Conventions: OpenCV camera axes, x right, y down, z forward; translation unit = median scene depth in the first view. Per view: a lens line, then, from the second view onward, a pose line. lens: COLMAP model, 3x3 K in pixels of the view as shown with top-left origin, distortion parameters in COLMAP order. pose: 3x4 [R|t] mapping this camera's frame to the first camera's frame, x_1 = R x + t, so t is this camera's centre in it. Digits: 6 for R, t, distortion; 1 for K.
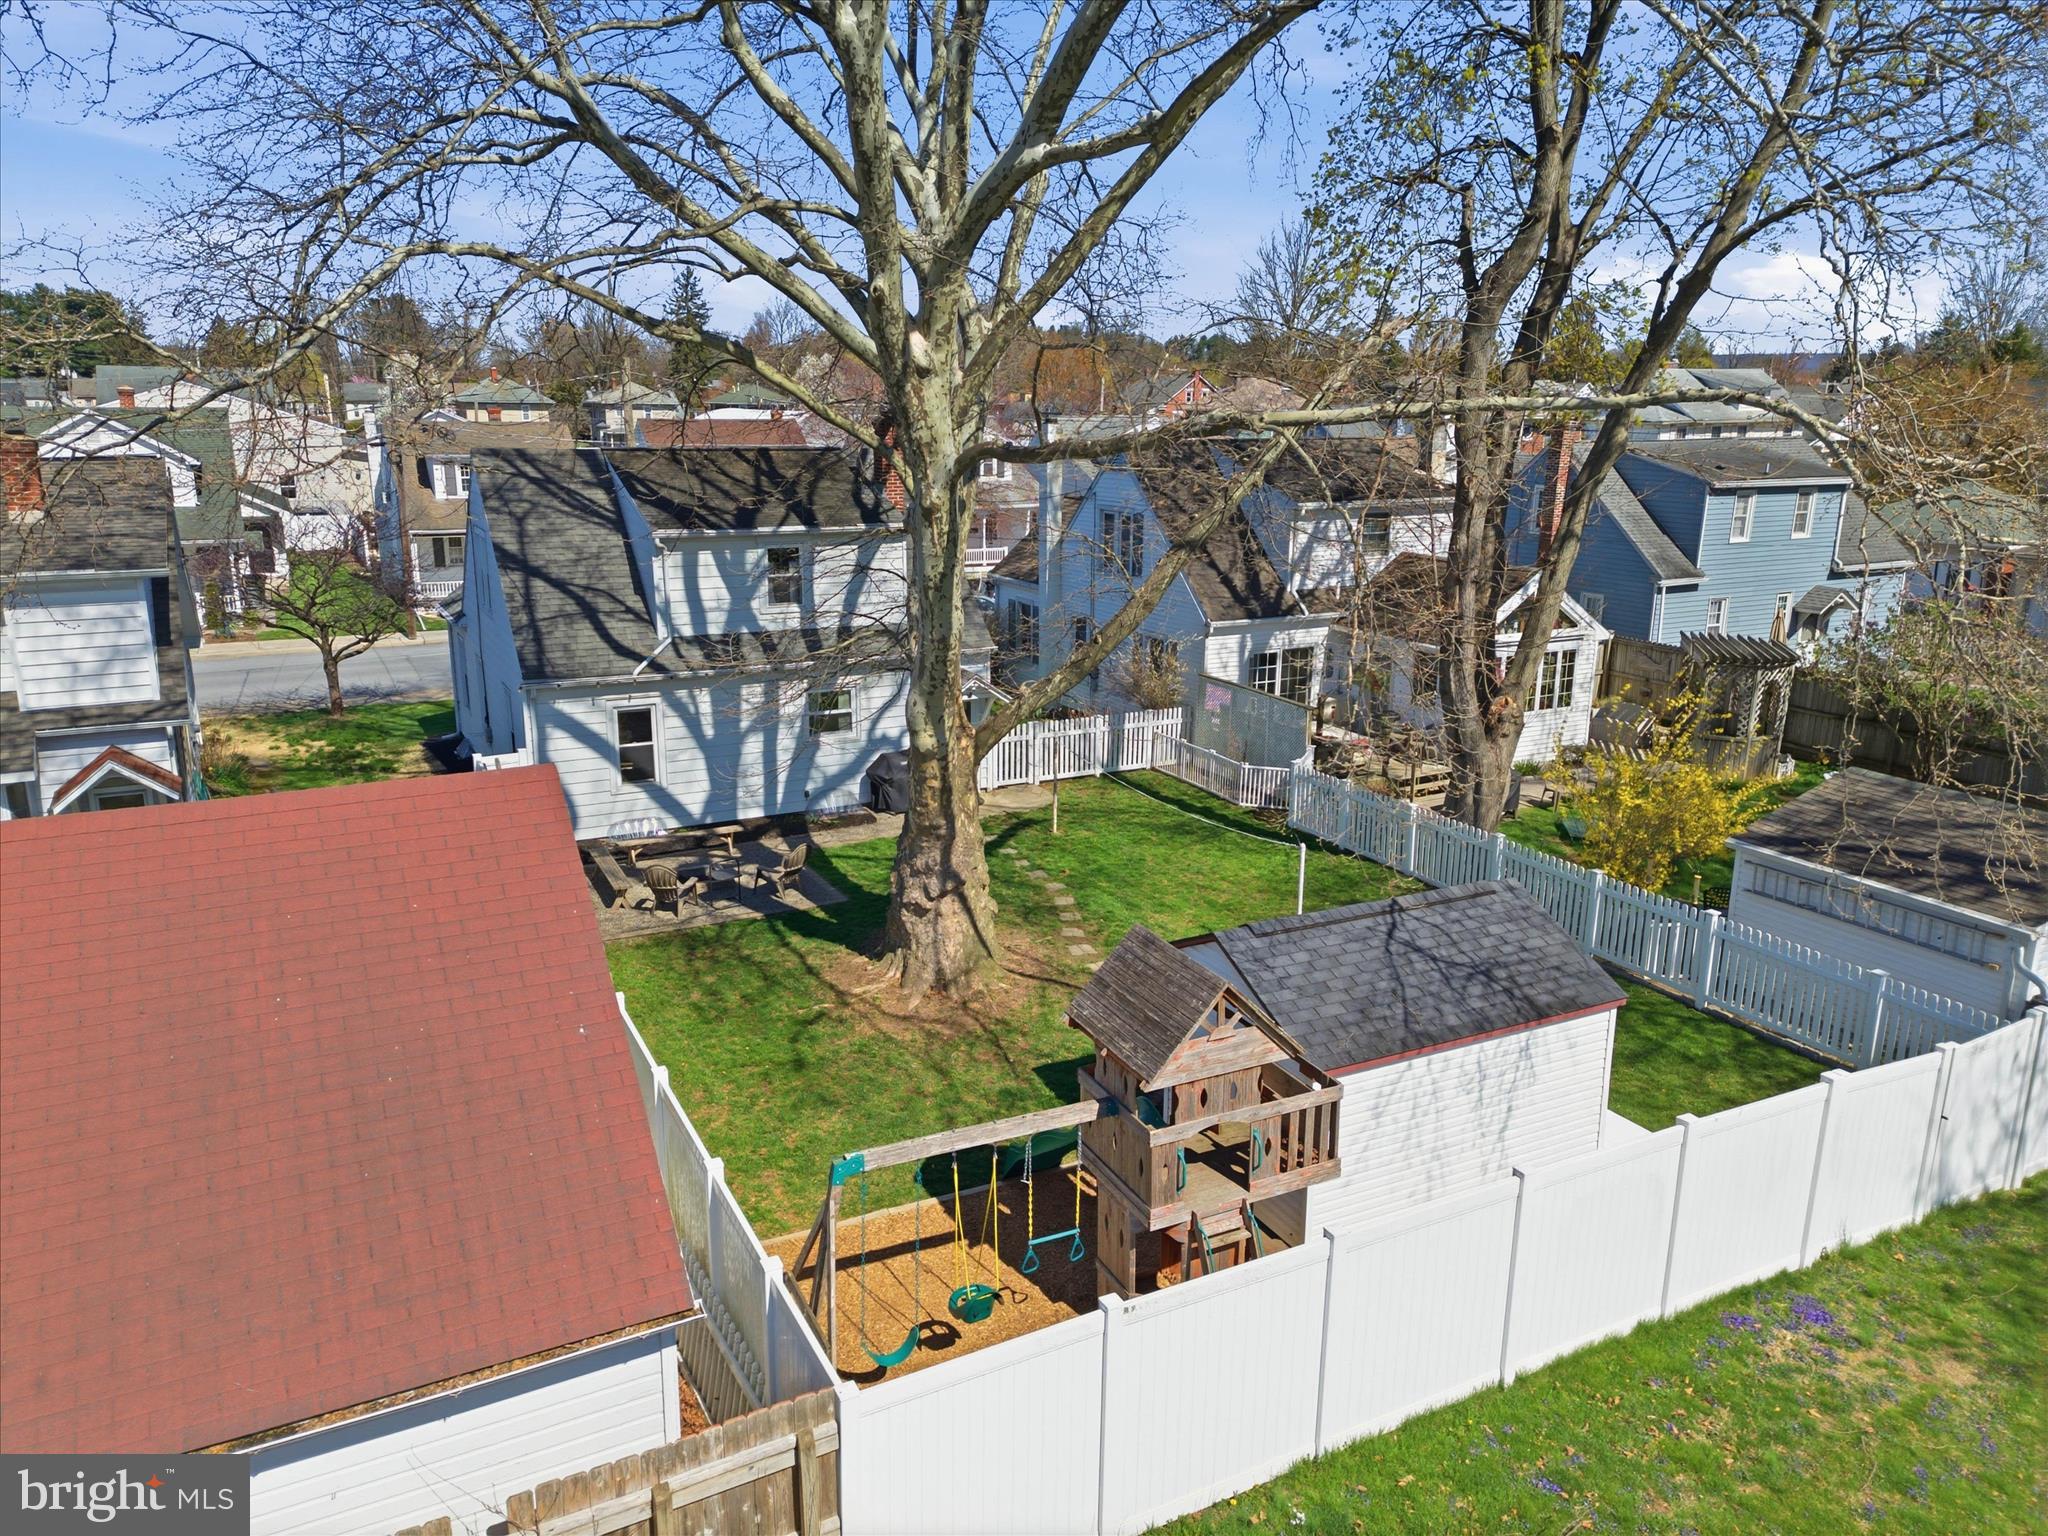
lens RADIAL K [[1446.9, 0, 1017.9], [0, 1446.9, 768.2], [0, 0, 1]] dist [0.060312, -0.017171]
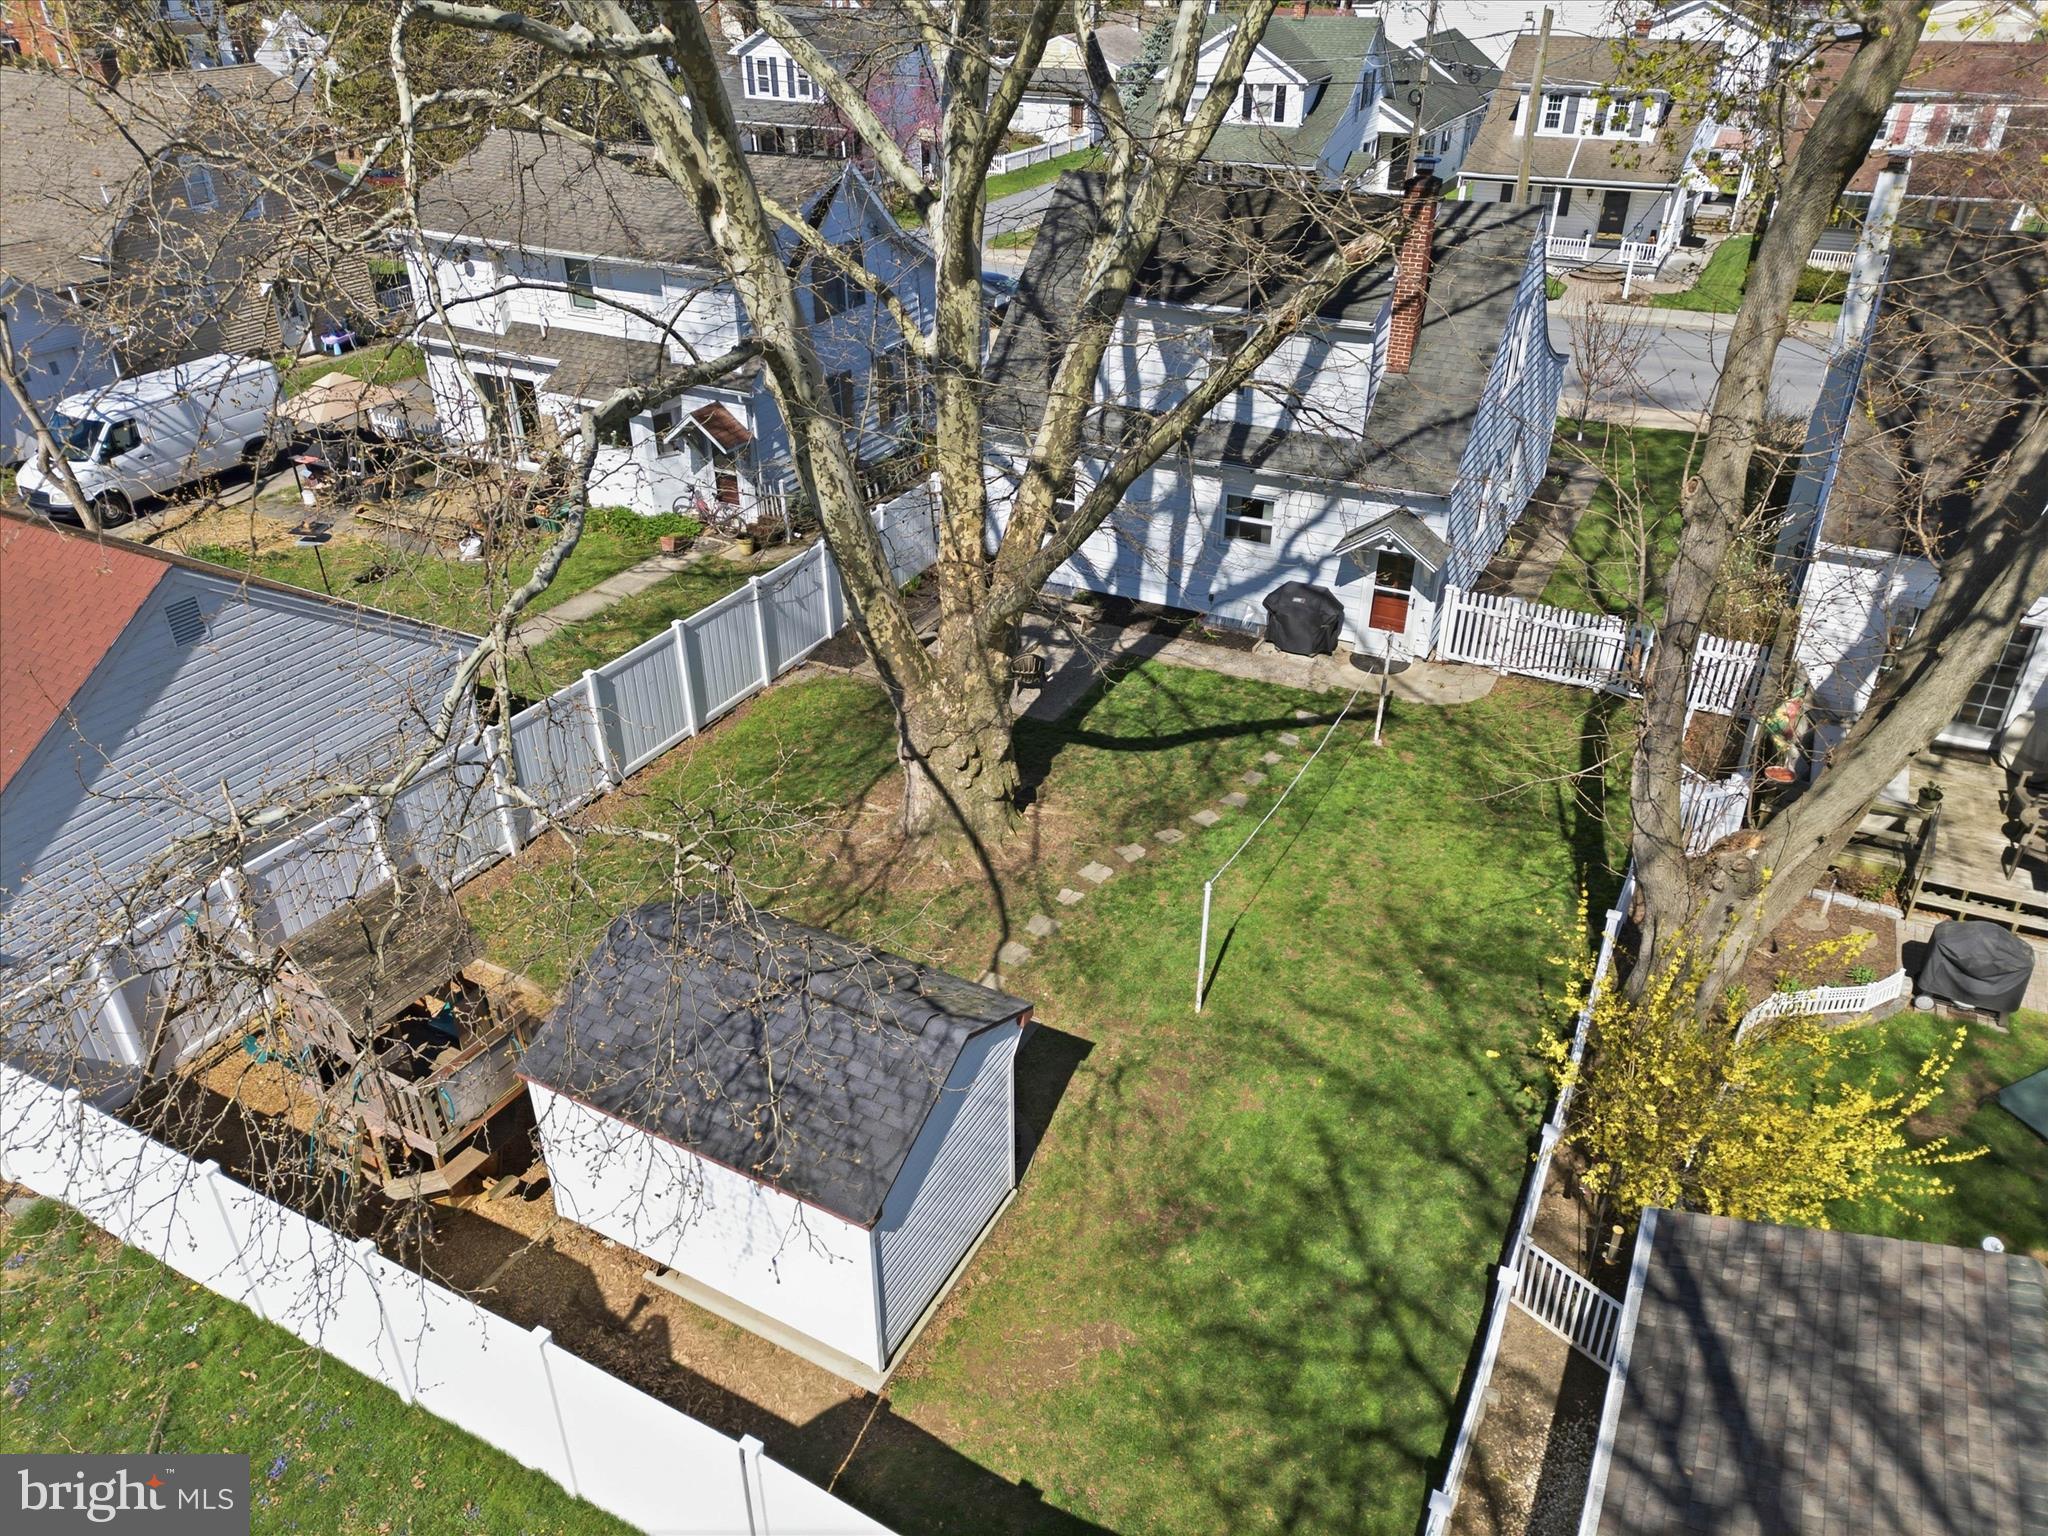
lens RADIAL K [[1446.9, 0, 1017.1], [0, 1446.9, 772.5], [0, 0, 1]] dist [0.060312, -0.017171]
pose [[0.568962, 0.417428, -0.708545, 0.508971], [-0.191232, 0.905135, 0.379686, -0.216053], [0.799820, -0.080530, 0.594813, 0.331532]]
